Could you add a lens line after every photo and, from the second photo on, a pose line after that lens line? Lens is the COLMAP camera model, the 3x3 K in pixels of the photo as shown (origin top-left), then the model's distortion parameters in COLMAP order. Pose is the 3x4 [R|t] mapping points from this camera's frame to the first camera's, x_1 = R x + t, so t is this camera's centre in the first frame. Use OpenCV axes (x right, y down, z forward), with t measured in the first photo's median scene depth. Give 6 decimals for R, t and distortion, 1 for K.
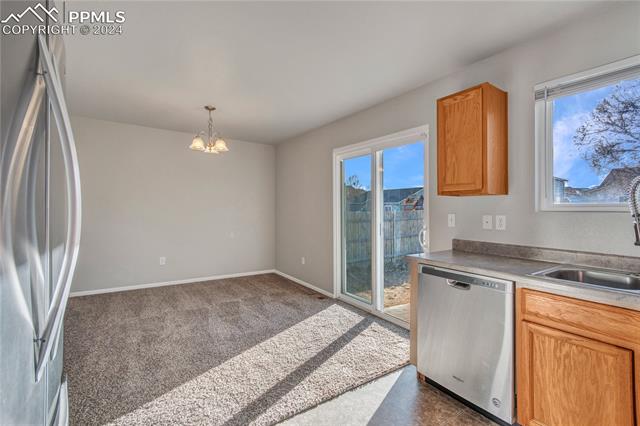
lens RADIAL K [[283.6, 0, 309.5], [0, 283.6, 207.7], [0, 0, 1]] dist [0.008053, 0.000416]
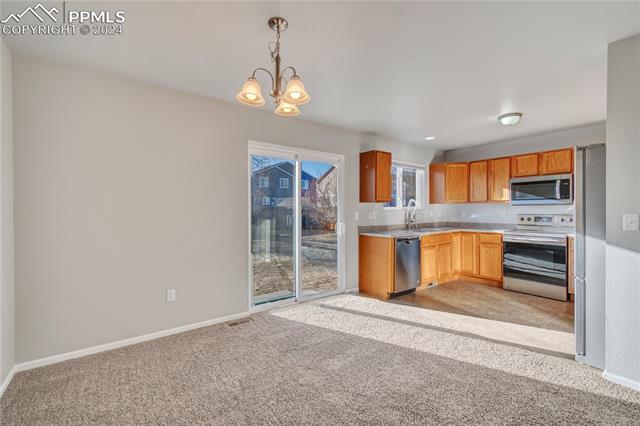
lens RADIAL K [[283.6, 0, 318.9], [0, 283.6, 211.5], [0, 0, 1]] dist [0.008053, 0.000416]
pose [[-0.071135, -0.005197, 0.997453, -1.000999], [0.001645, 0.999984, 0.005328, 0.005486], [-0.997465, 0.002019, -0.071125, 1.099975]]
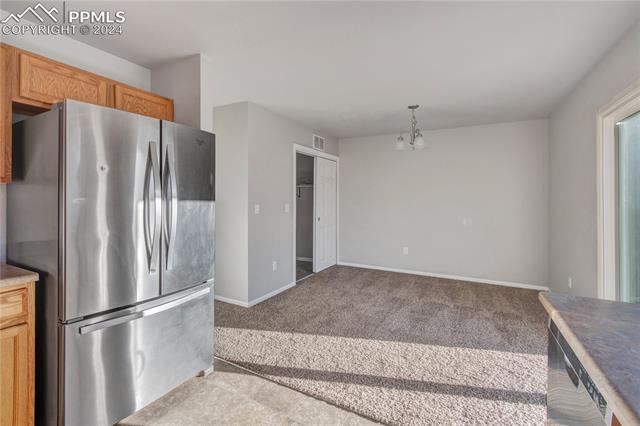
lens RADIAL K [[283.6, 0, 320.3], [0, 283.6, 210.4], [0, 0, 1]] dist [0.008053, 0.000416]
pose [[0.494431, 0.027963, -0.868767, 0.414290], [0.000782, 0.999468, 0.032616, -0.014181], [0.869217, -0.016806, 0.494146, 0.223778]]
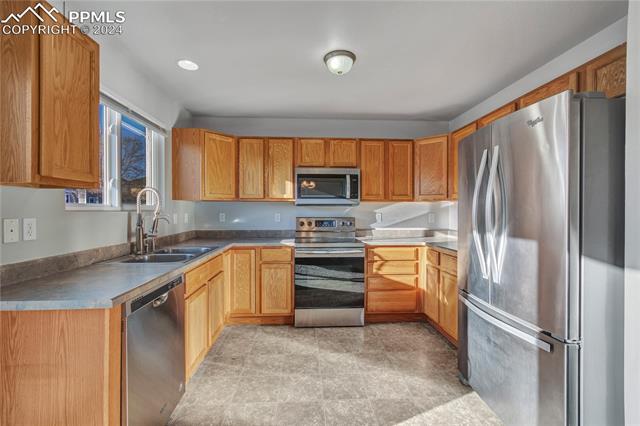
lens RADIAL K [[283.6, 0, 317.5], [0, 283.6, 212.9], [0, 0, 1]] dist [0.008053, 0.000416]
pose [[-0.871058, -0.004952, 0.491155, -0.177827], [-0.002485, 0.999981, 0.005674, 0.005476], [-0.491174, 0.003721, -0.871054, 0.880701]]
